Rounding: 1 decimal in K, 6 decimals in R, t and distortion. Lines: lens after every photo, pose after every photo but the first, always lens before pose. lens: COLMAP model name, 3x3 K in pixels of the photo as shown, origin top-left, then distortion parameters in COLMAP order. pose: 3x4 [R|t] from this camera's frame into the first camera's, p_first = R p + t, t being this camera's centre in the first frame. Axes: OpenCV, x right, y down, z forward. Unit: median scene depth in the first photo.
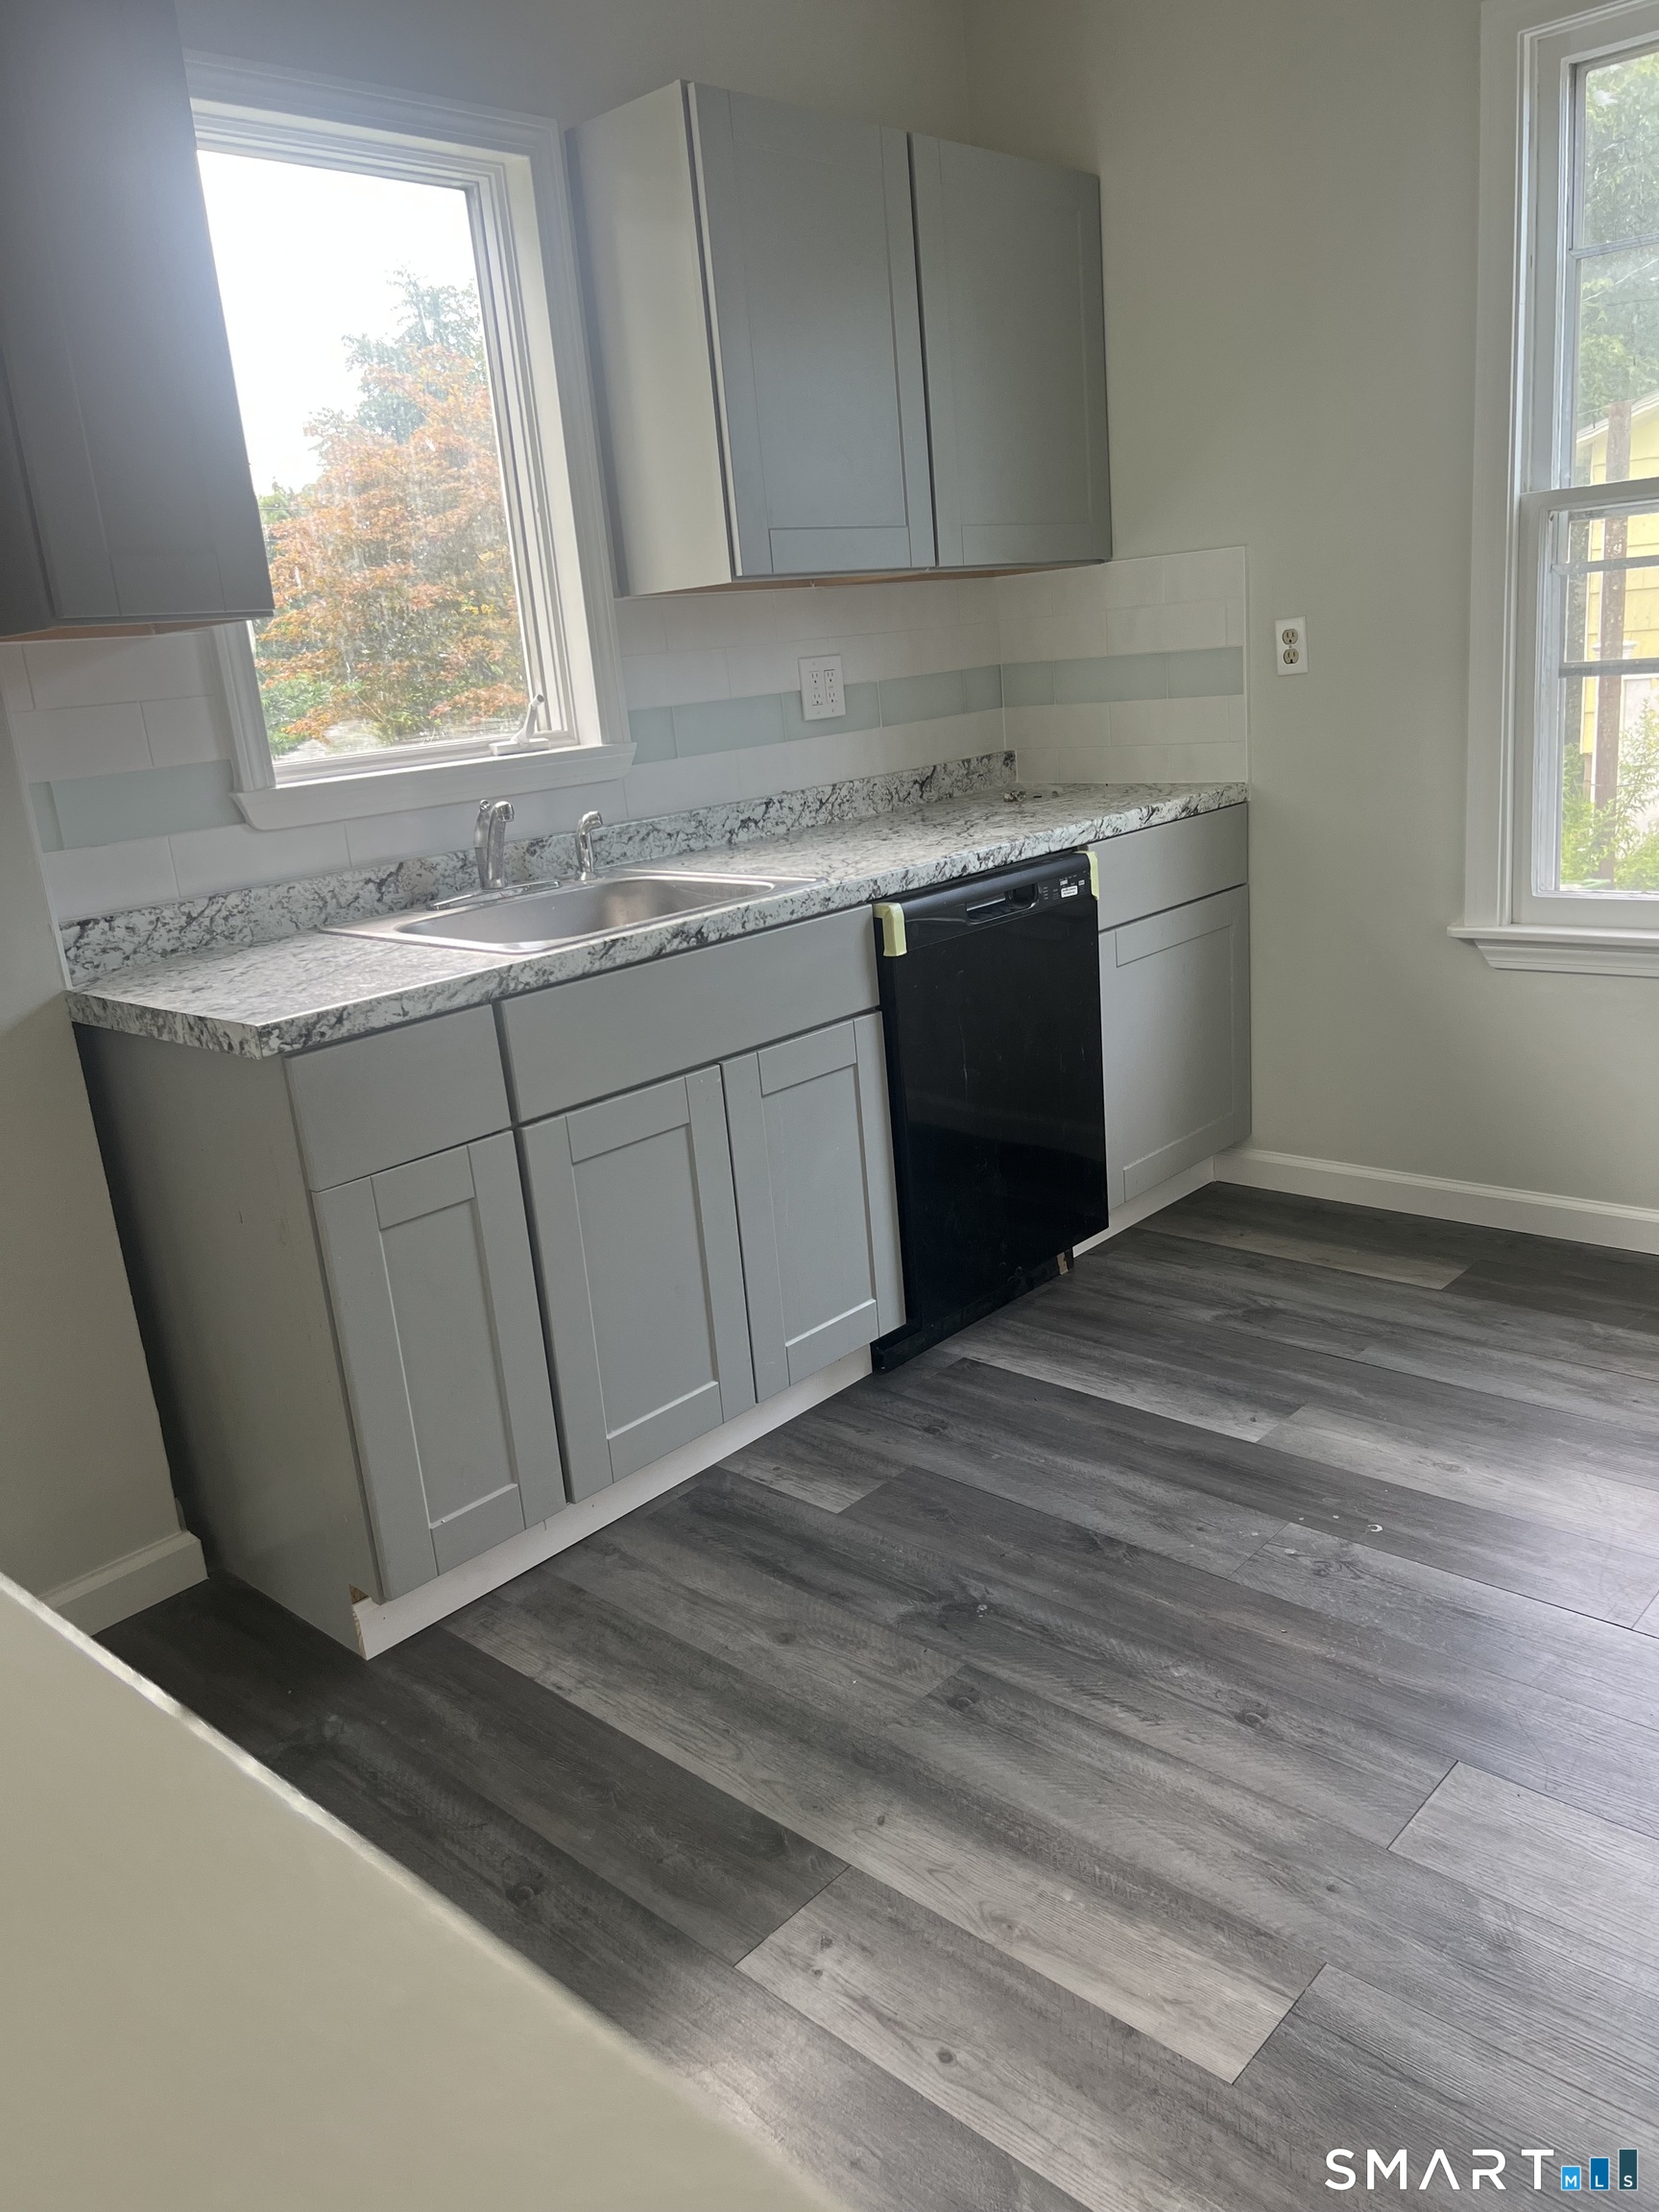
lens RADIAL K [[1671.4, 0, 831.1], [0, 1671.4, 1106.8], [0, 0, 1]] dist [0.006381, -0.000259]
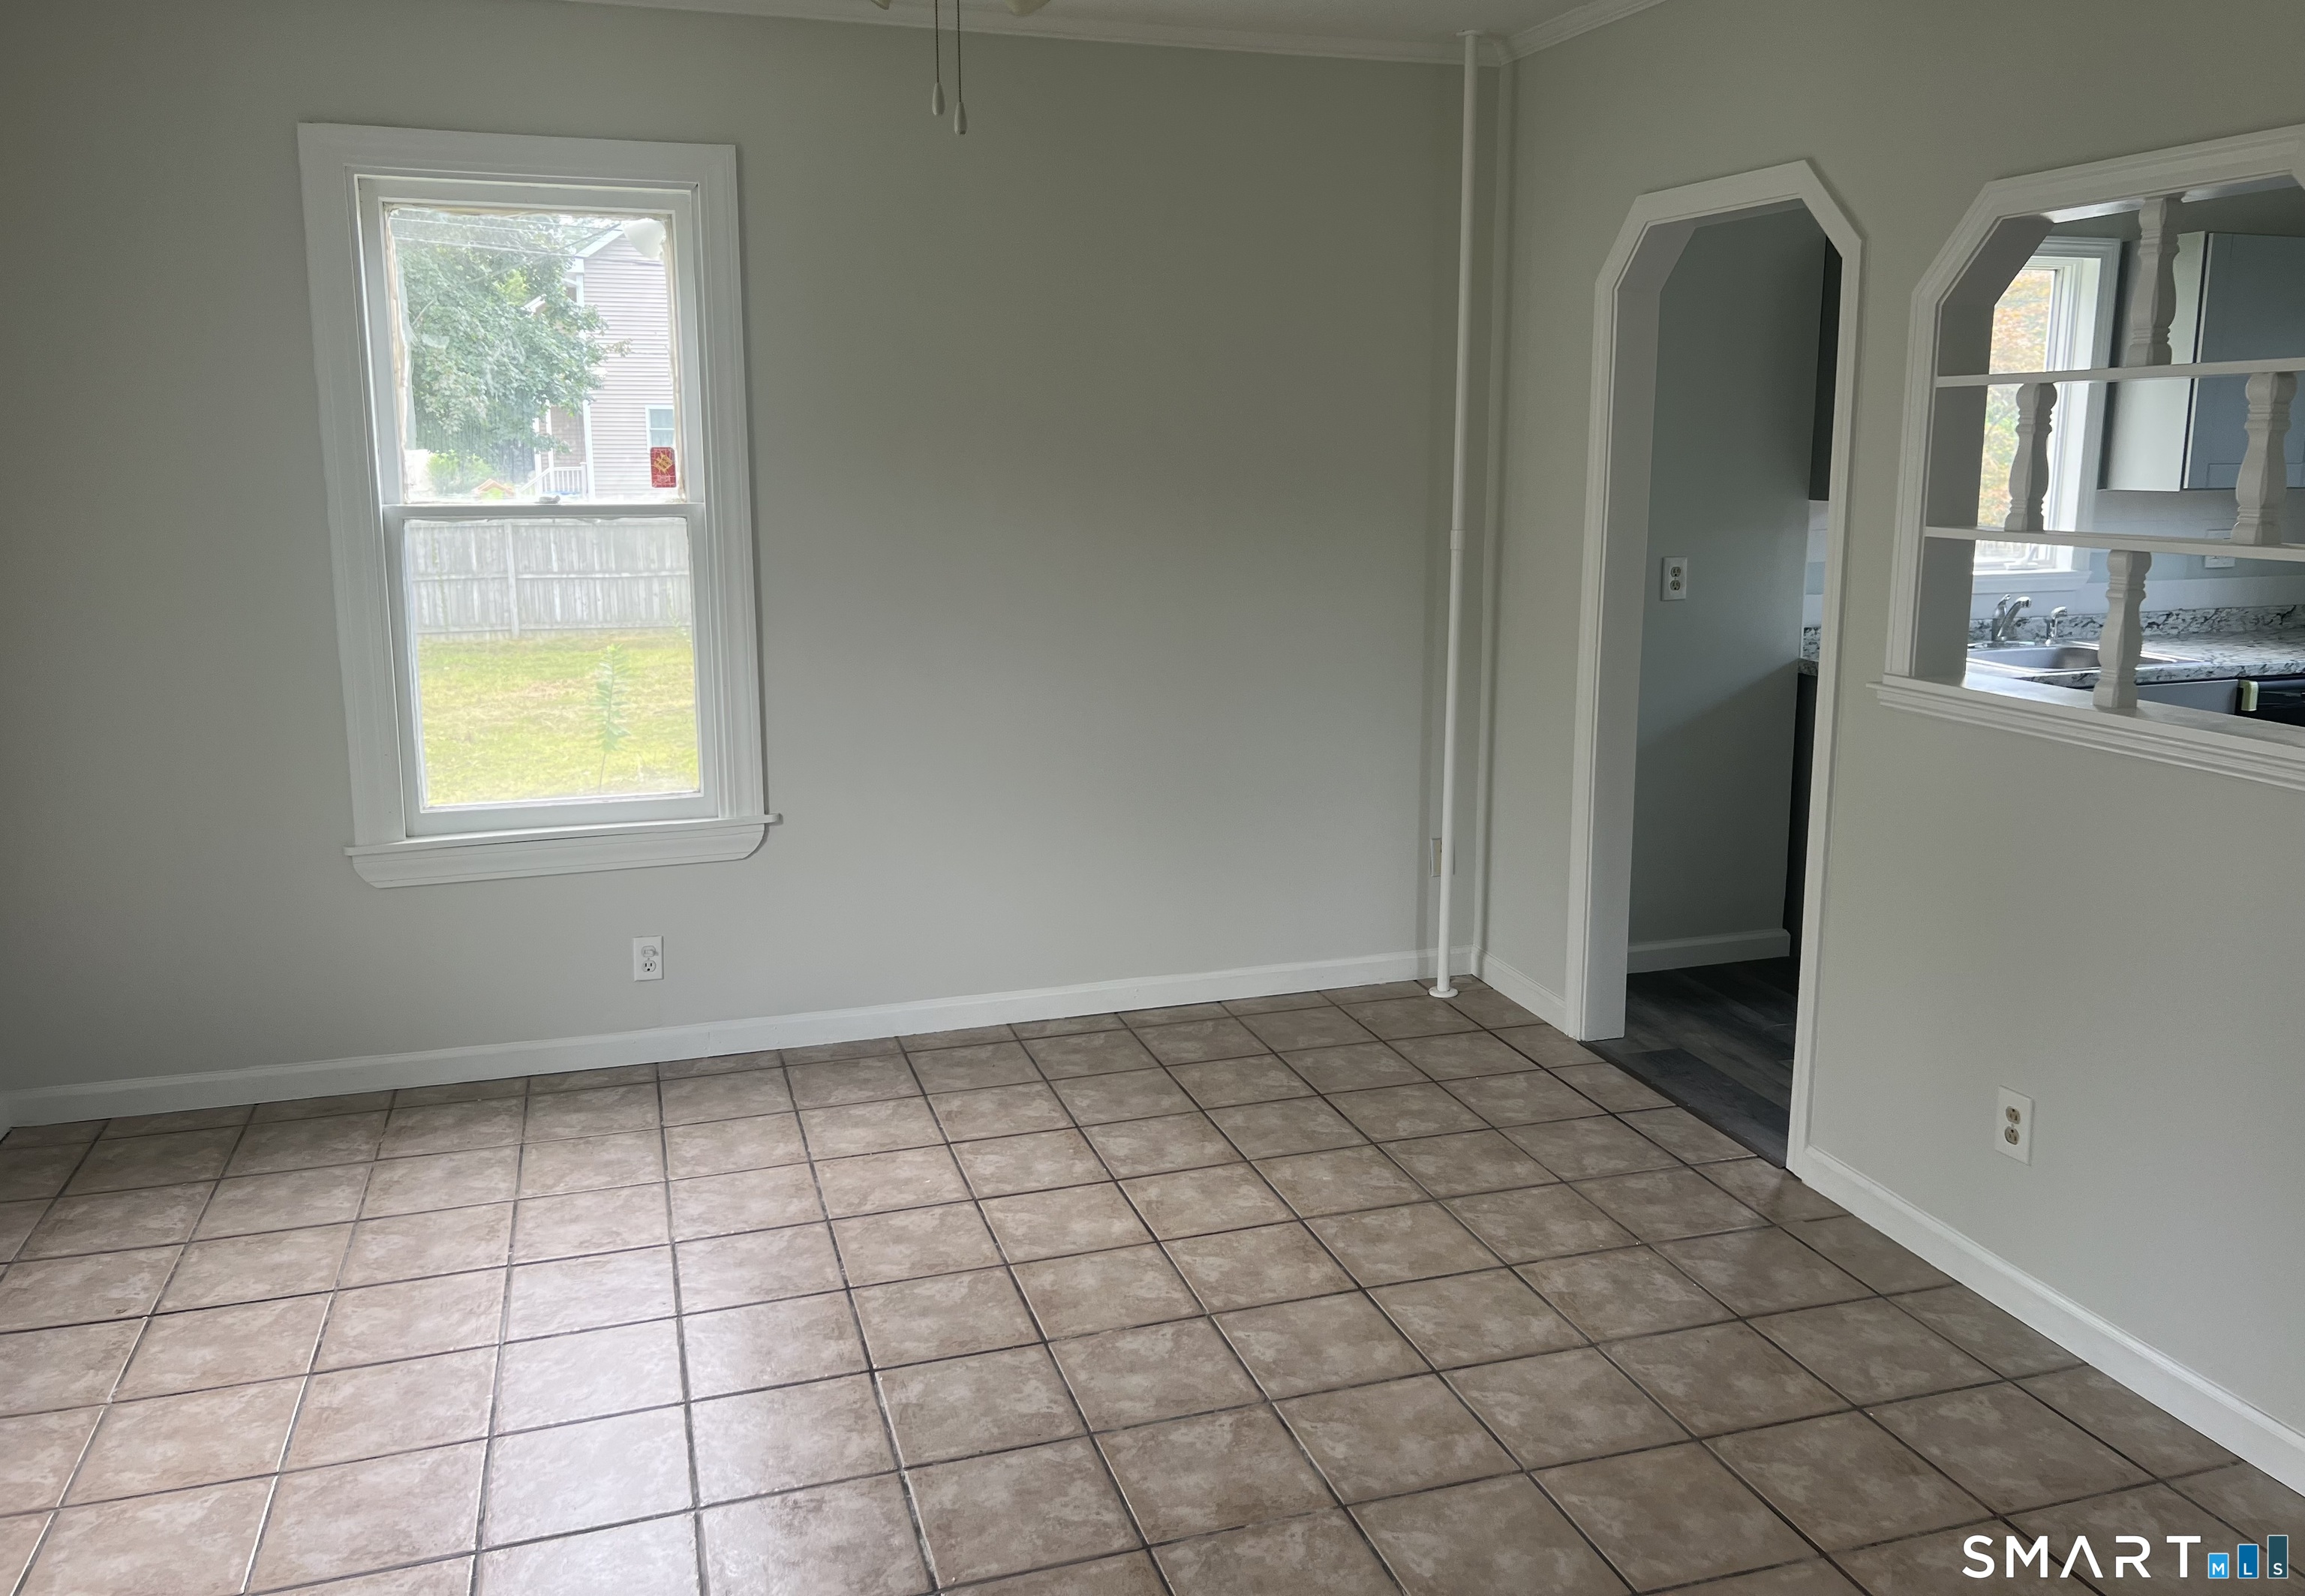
lens RADIAL K [[1739.5, 0, 1157.2], [0, 1739.5, 739.9], [0, 0, 1]] dist [0.033942, 0.000623]
pose [[0.866519, 0.168322, -0.469906, -0.075177], [-0.202461, 0.979028, -0.022653, 0.202125], [0.456239, 0.114767, 0.882426, -1.089486]]
